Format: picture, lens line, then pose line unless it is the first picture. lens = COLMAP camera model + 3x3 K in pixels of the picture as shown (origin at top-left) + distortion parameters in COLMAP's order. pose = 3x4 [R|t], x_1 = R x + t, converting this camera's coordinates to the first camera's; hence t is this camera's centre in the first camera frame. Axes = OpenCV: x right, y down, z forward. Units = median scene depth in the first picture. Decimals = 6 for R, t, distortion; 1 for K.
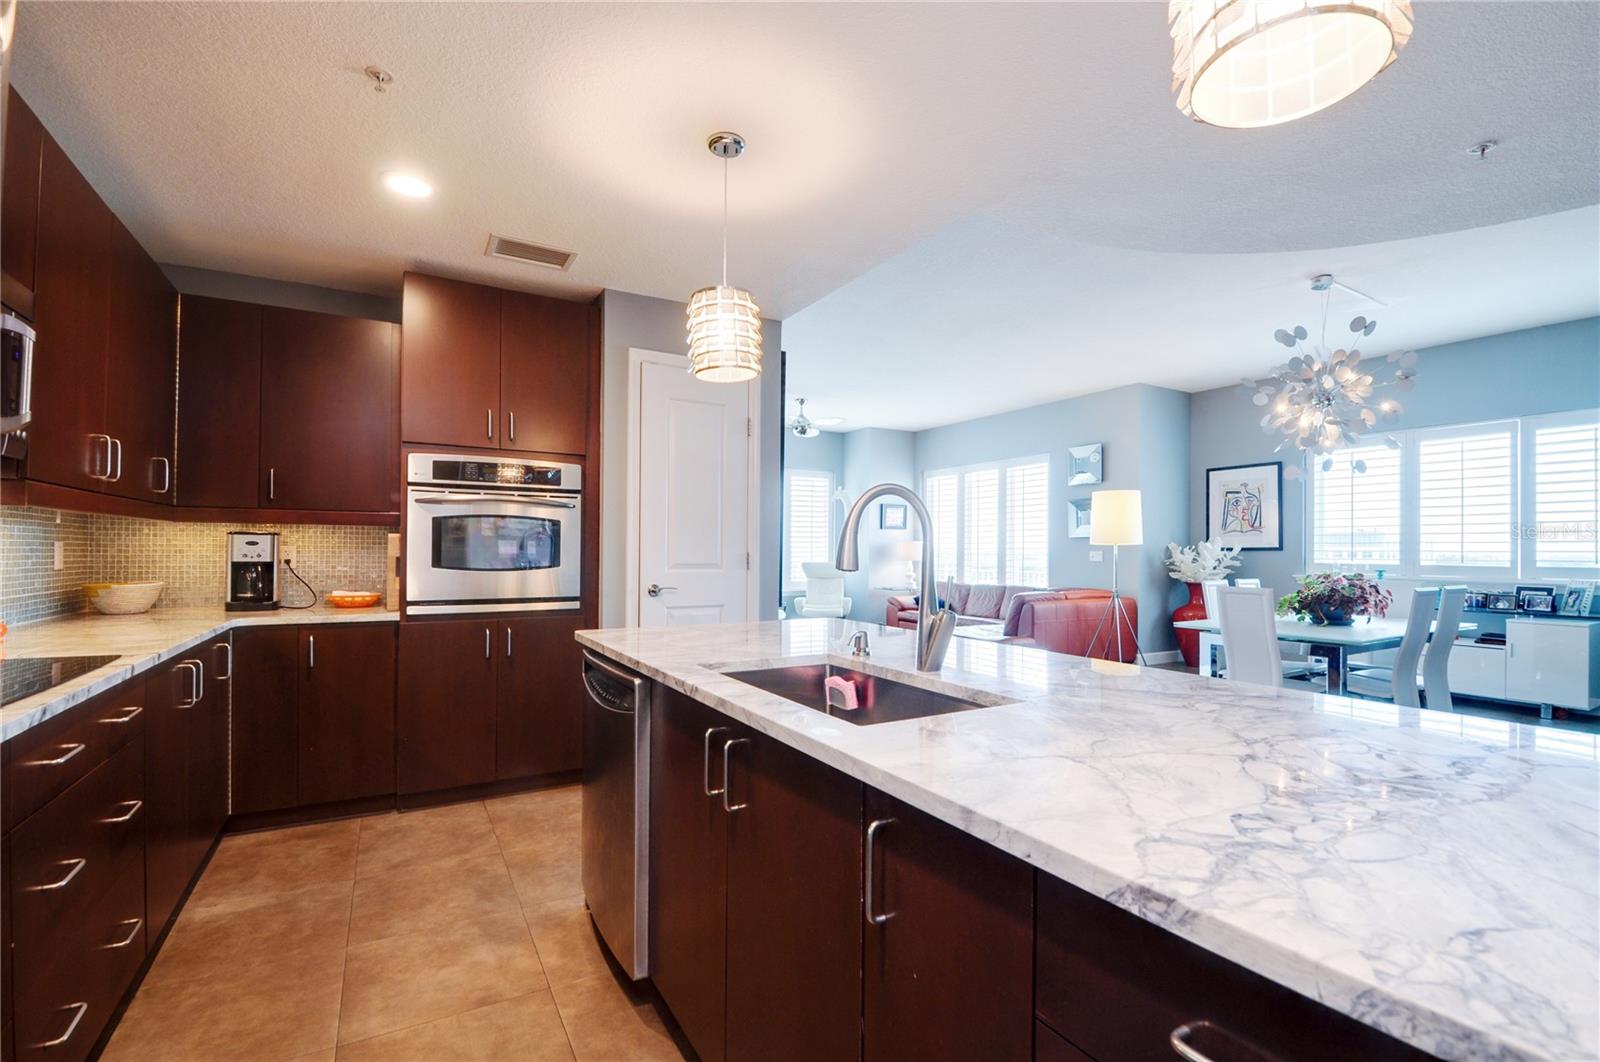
lens RADIAL K [[697.3, 0, 803.3], [0, 697.3, 534.9], [0, 0, 1]] dist [-0.003939, -0.005683]
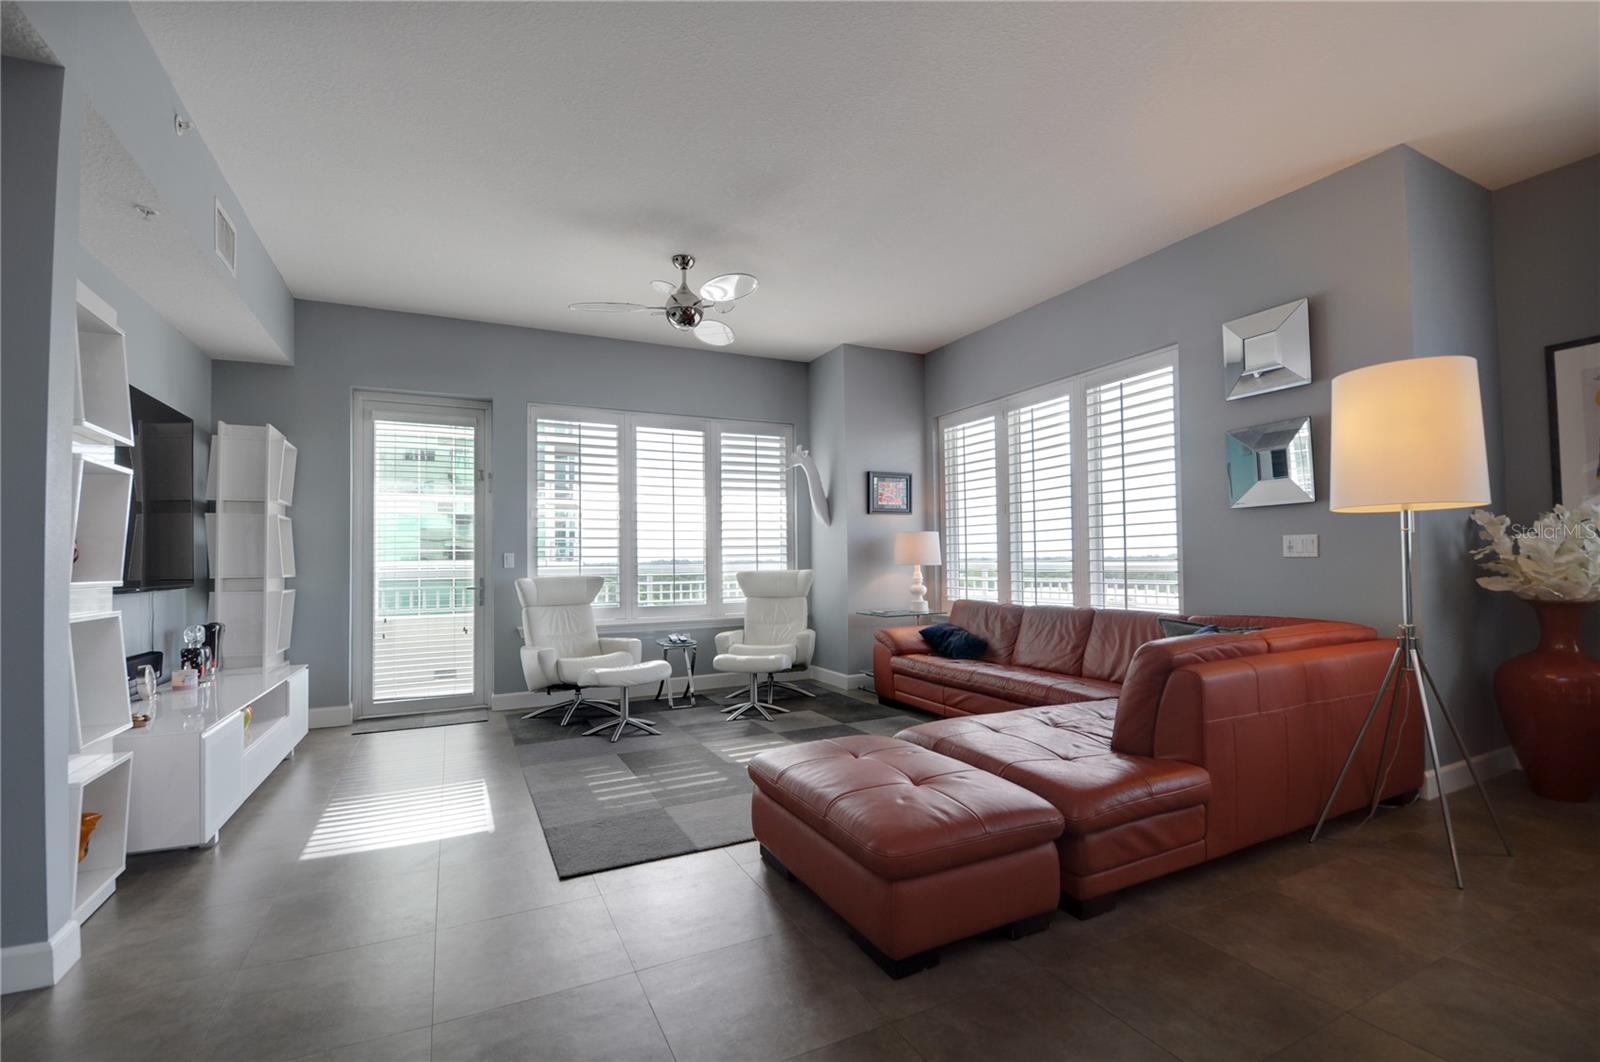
lens RADIAL K [[697.3, 0, 801.2], [0, 697.3, 539.4], [0, 0, 1]] dist [-0.003939, -0.005683]
pose [[0.997435, -0.023372, -0.067648, 0.103922], [0.022819, 0.999700, -0.008941, 0.019746], [0.067836, 0.007374, 0.997669, 0.440006]]
